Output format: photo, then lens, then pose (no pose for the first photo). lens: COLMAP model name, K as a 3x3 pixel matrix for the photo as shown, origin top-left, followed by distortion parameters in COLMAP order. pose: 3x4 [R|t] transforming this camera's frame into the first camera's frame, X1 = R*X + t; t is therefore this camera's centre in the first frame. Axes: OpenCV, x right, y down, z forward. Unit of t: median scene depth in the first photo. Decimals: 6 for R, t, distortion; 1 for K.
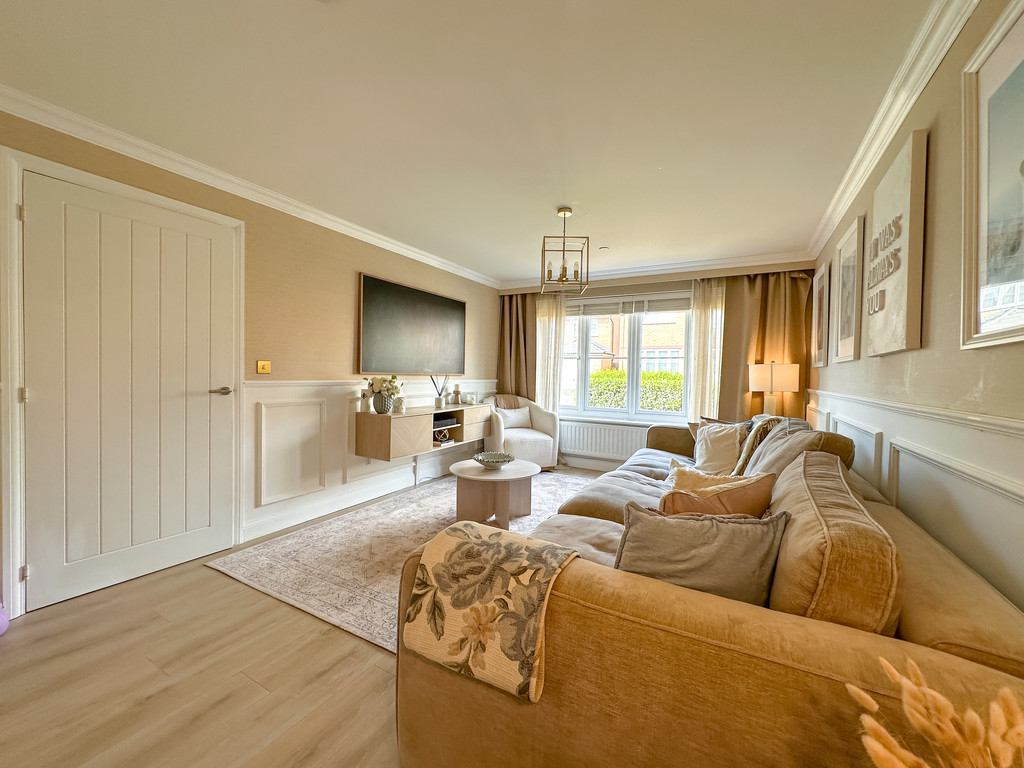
lens RADIAL K [[408.4, 0, 512.0], [0, 408.4, 384.0], [0, 0, 1]] dist [-0.000375, -0.000004]
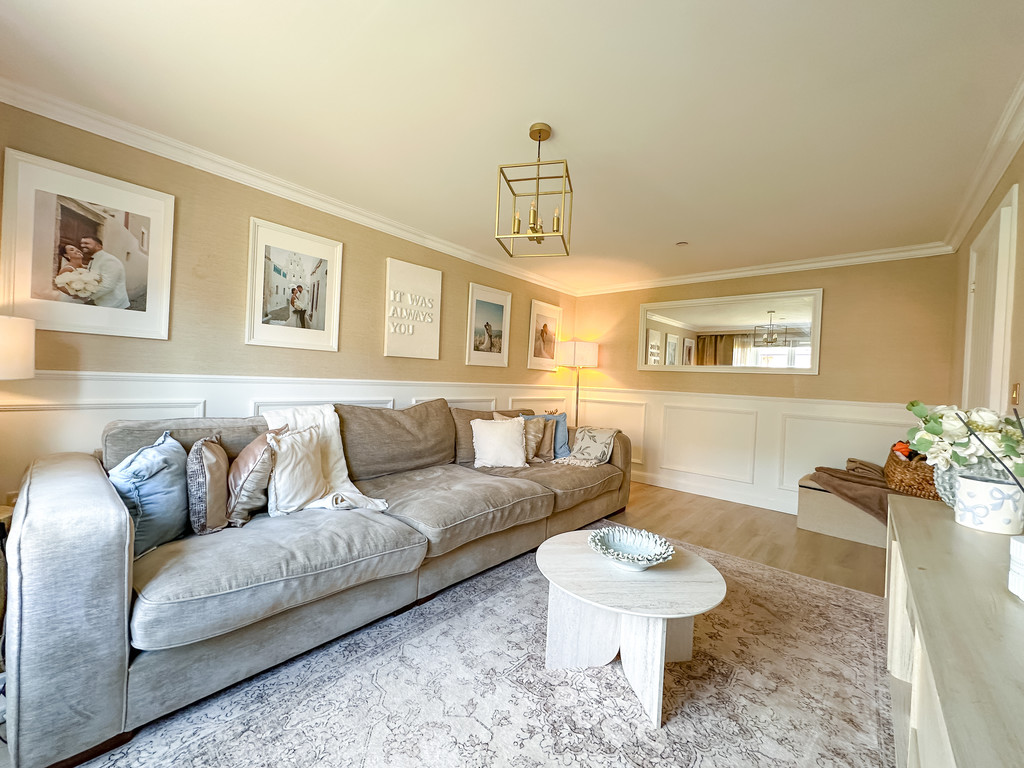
lens RADIAL K [[408.4, 0, 512.0], [0, 408.4, 384.0], [0, 0, 1]] dist [-0.000375, -0.000004]
pose [[-0.977356, -0.064926, 0.201393, 0.009475], [-0.059491, 0.997686, 0.032926, -0.026095], [-0.203065, 0.020199, -0.978957, 1.698840]]
